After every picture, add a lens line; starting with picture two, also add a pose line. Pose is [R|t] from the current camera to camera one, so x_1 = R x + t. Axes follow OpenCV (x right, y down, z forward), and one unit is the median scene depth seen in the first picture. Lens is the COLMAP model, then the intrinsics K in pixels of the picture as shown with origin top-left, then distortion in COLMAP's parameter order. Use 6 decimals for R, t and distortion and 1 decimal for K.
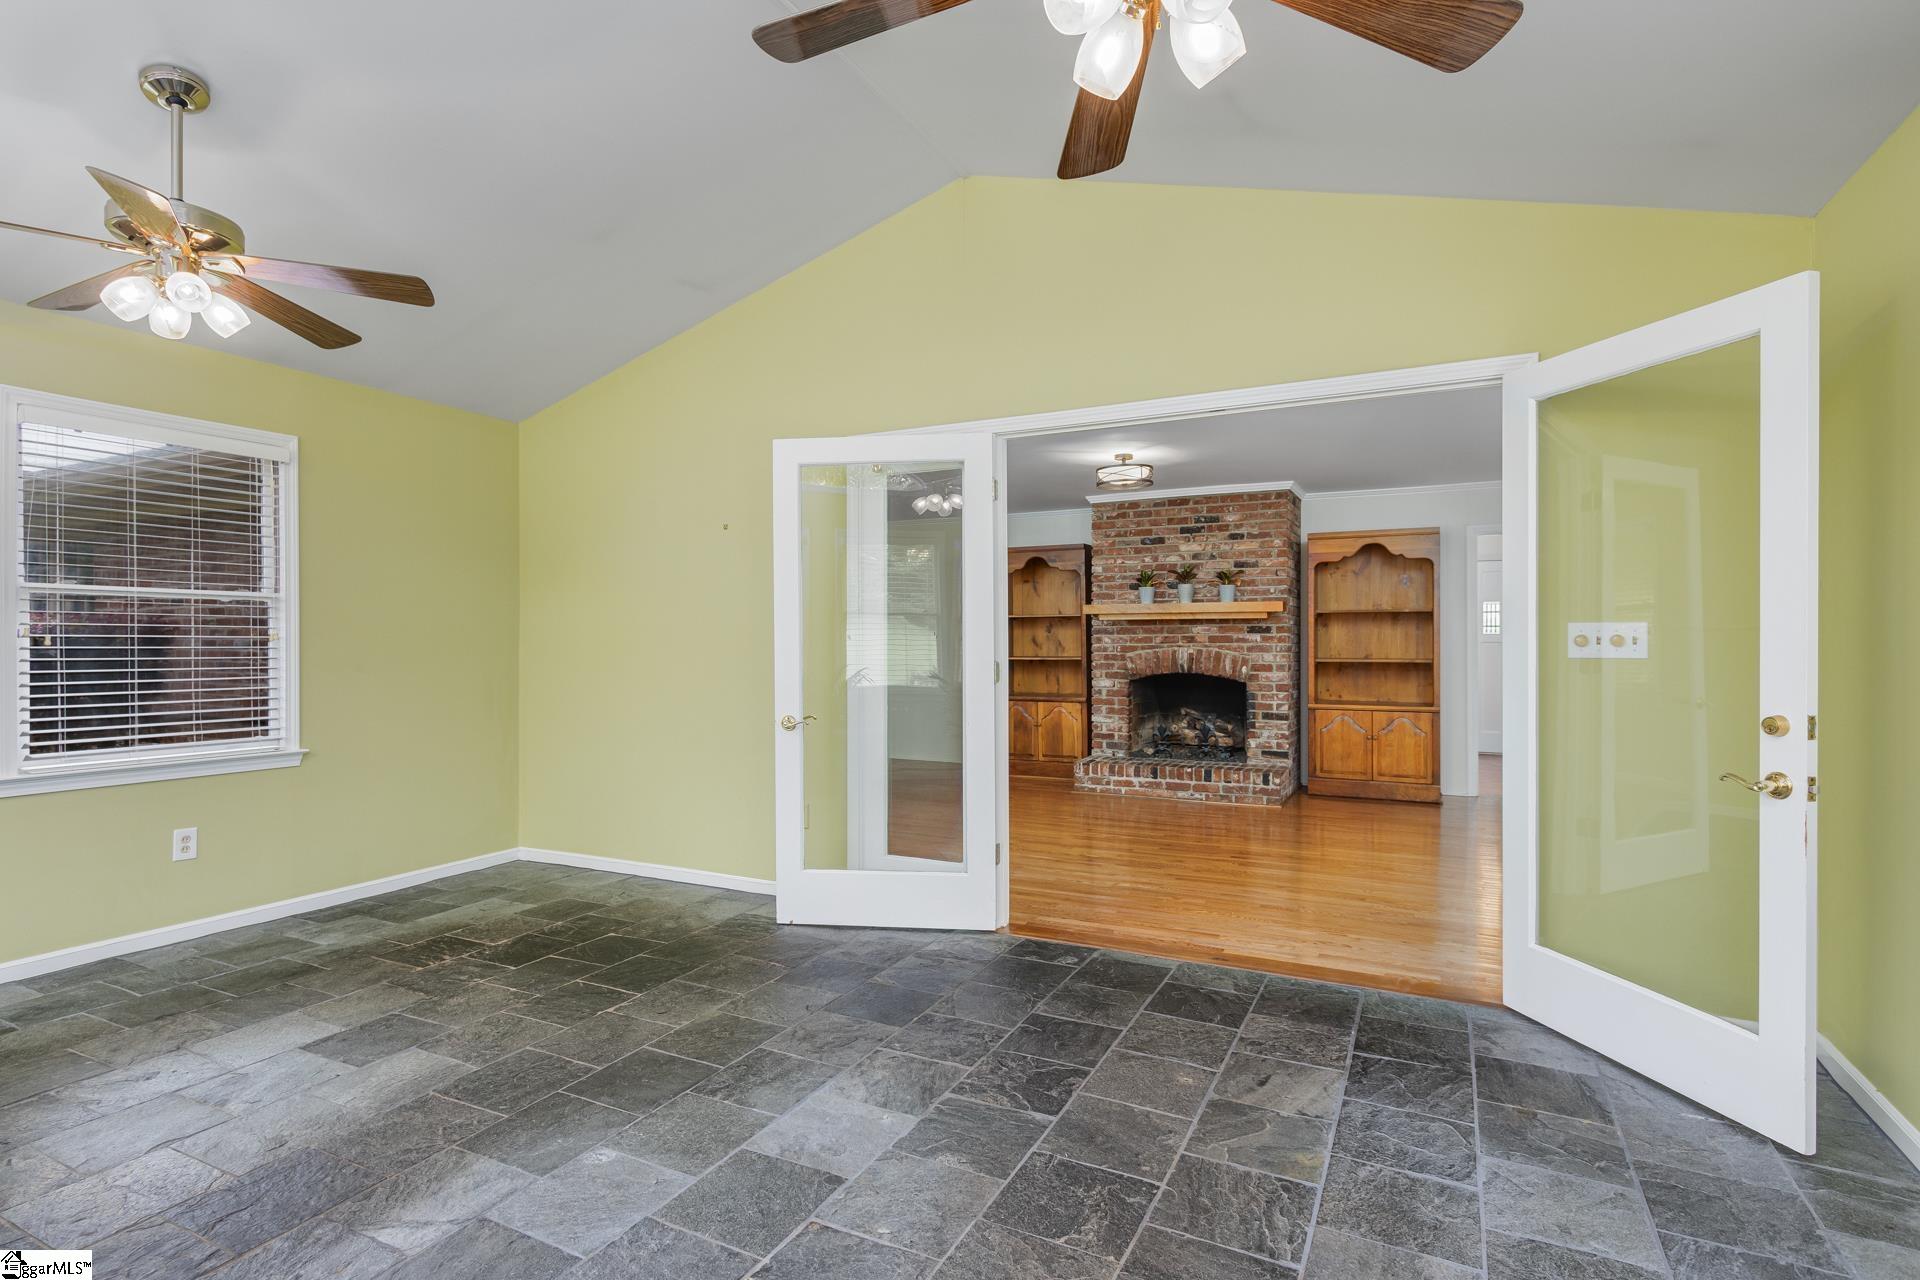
lens RADIAL K [[955.6, 0, 939.1], [0, 955.6, 637.0], [0, 0, 1]] dist [0.005263, 0.000152]
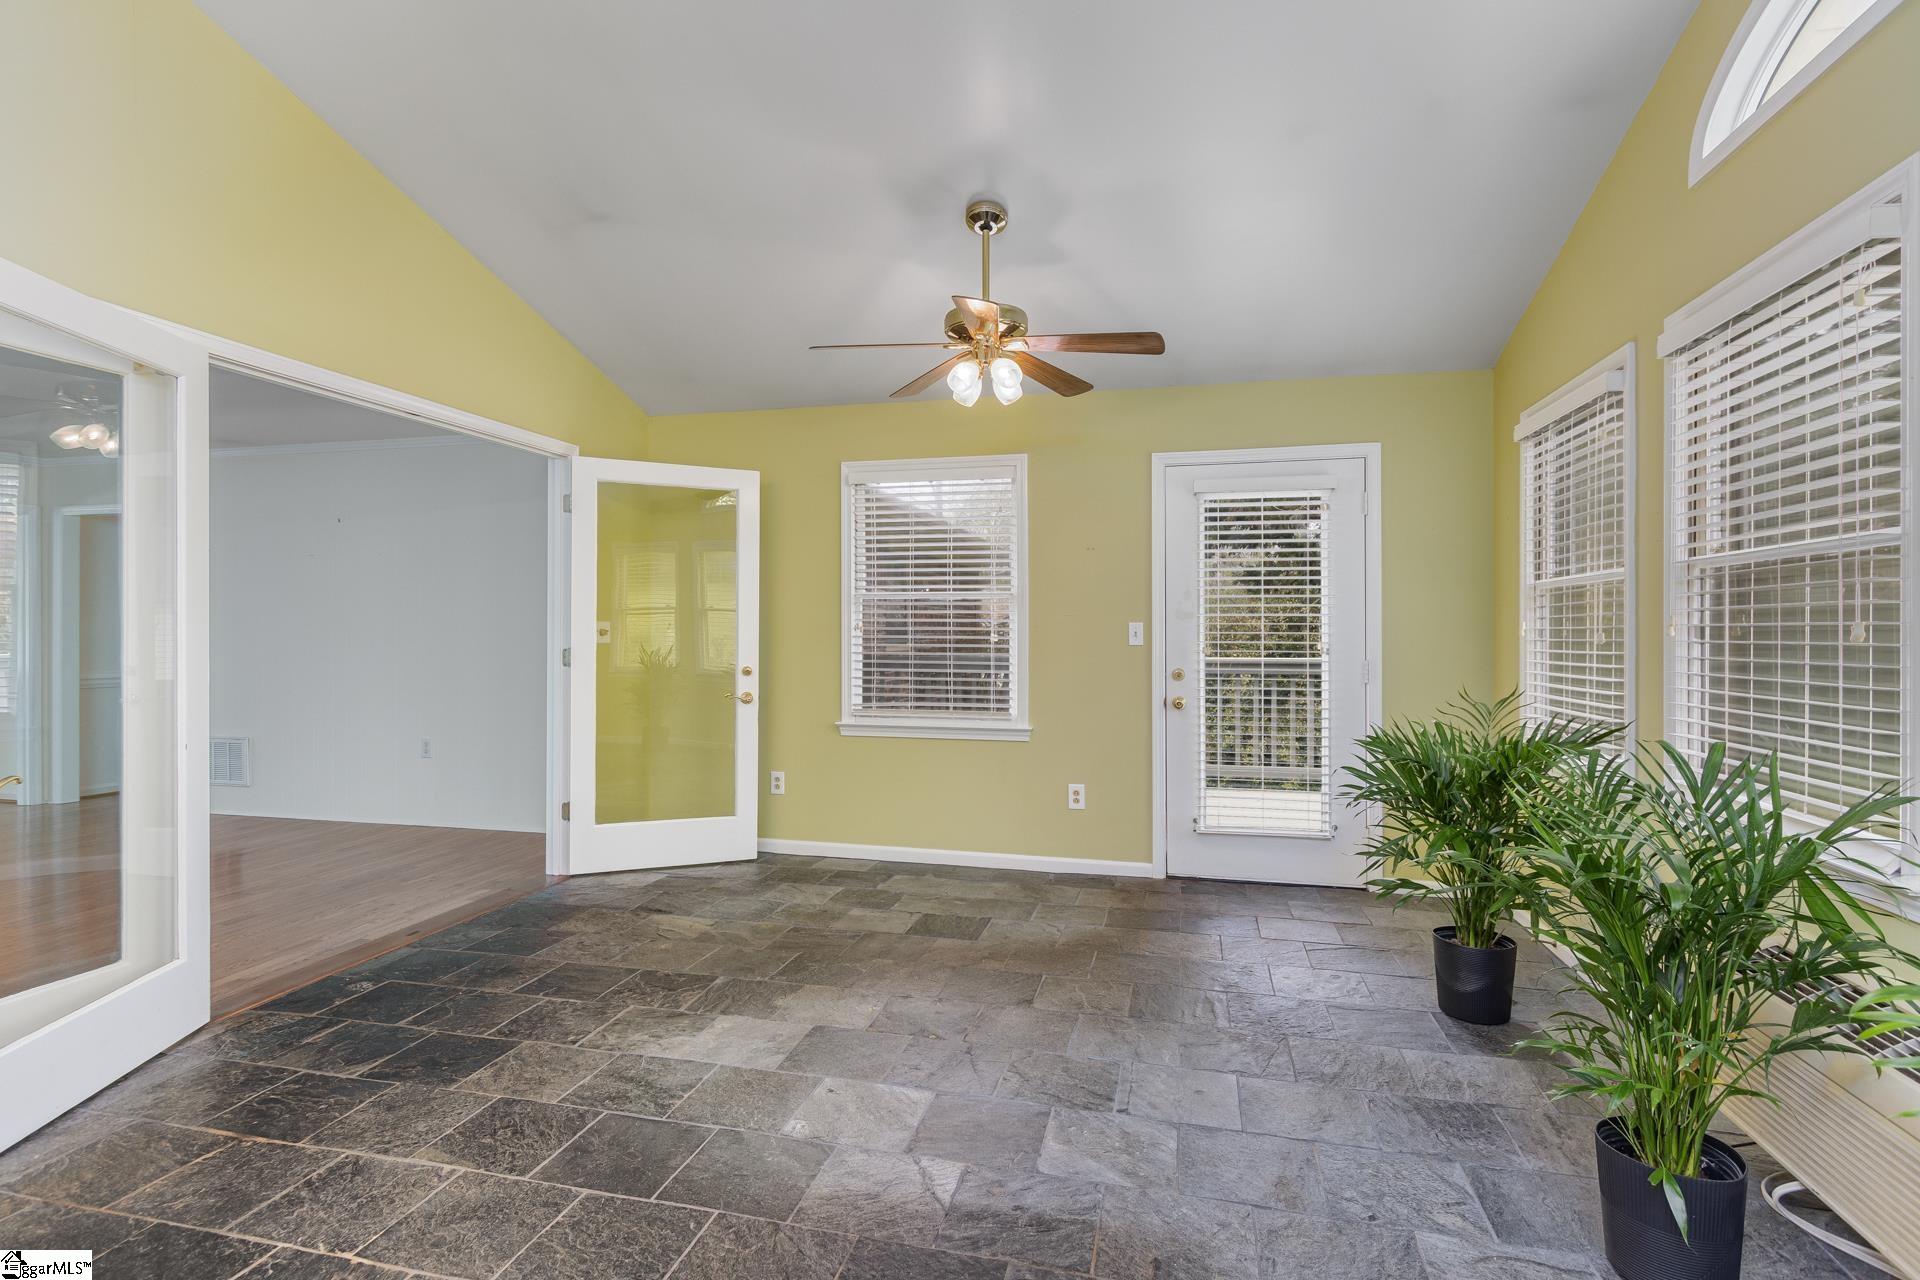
lens RADIAL K [[955.6, 0, 939.1], [0, 955.6, 637.0], [0, 0, 1]] dist [0.005263, 0.000152]
pose [[-0.230780, -0.000687, 0.973006, -1.222435], [-0.004254, 0.999991, -0.000303, 0.009559], [-0.972997, -0.004210, -0.230780, 0.955742]]
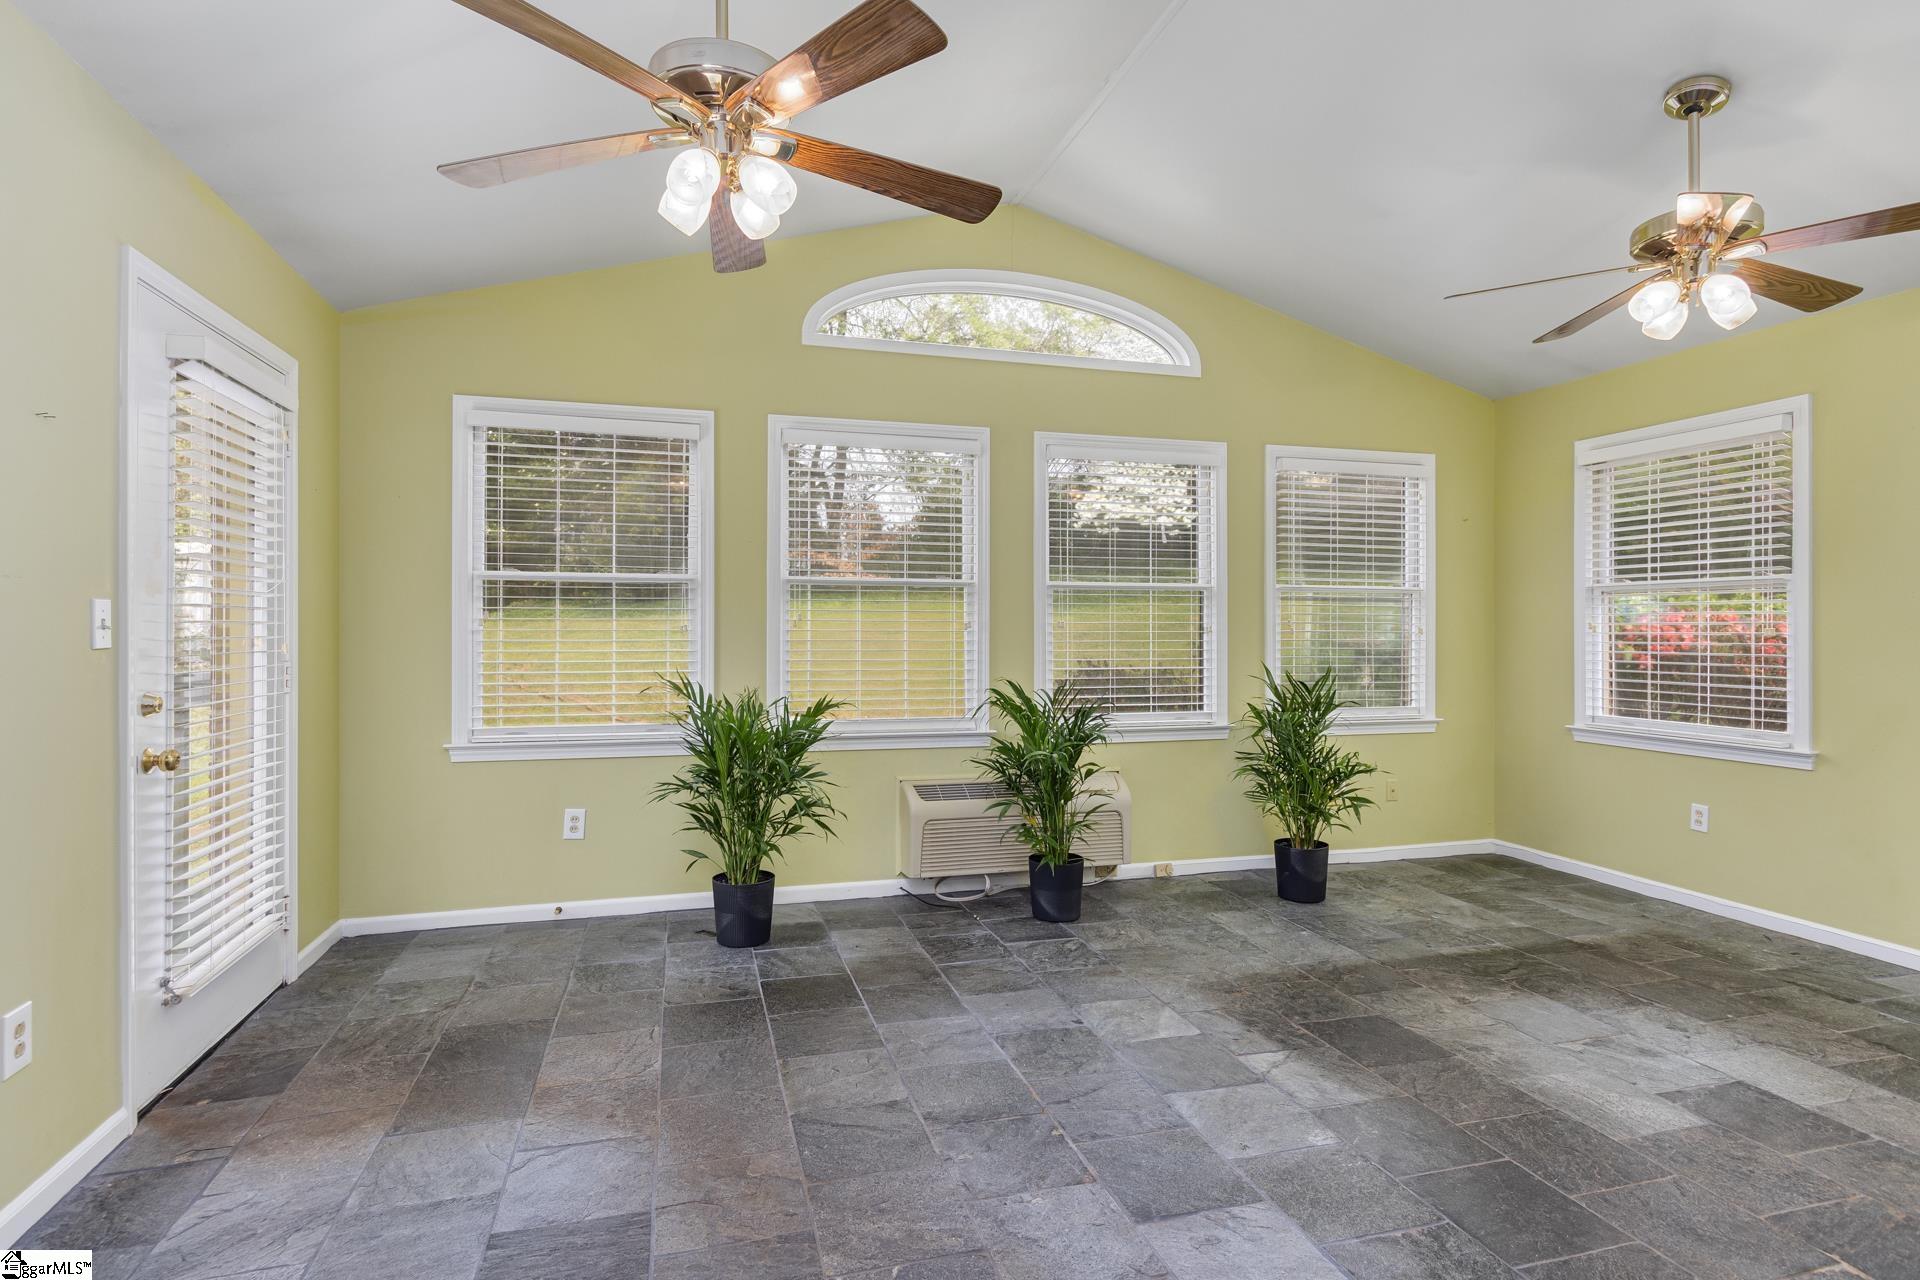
lens RADIAL K [[955.6, 0, 939.1], [0, 955.6, 637.0], [0, 0, 1]] dist [0.005263, 0.000152]
pose [[-0.731661, 0.003682, -0.681659, 0.541987], [0.000493, 0.999988, 0.004873, 0.011511], [0.681669, 0.003229, -0.731654, 1.276925]]
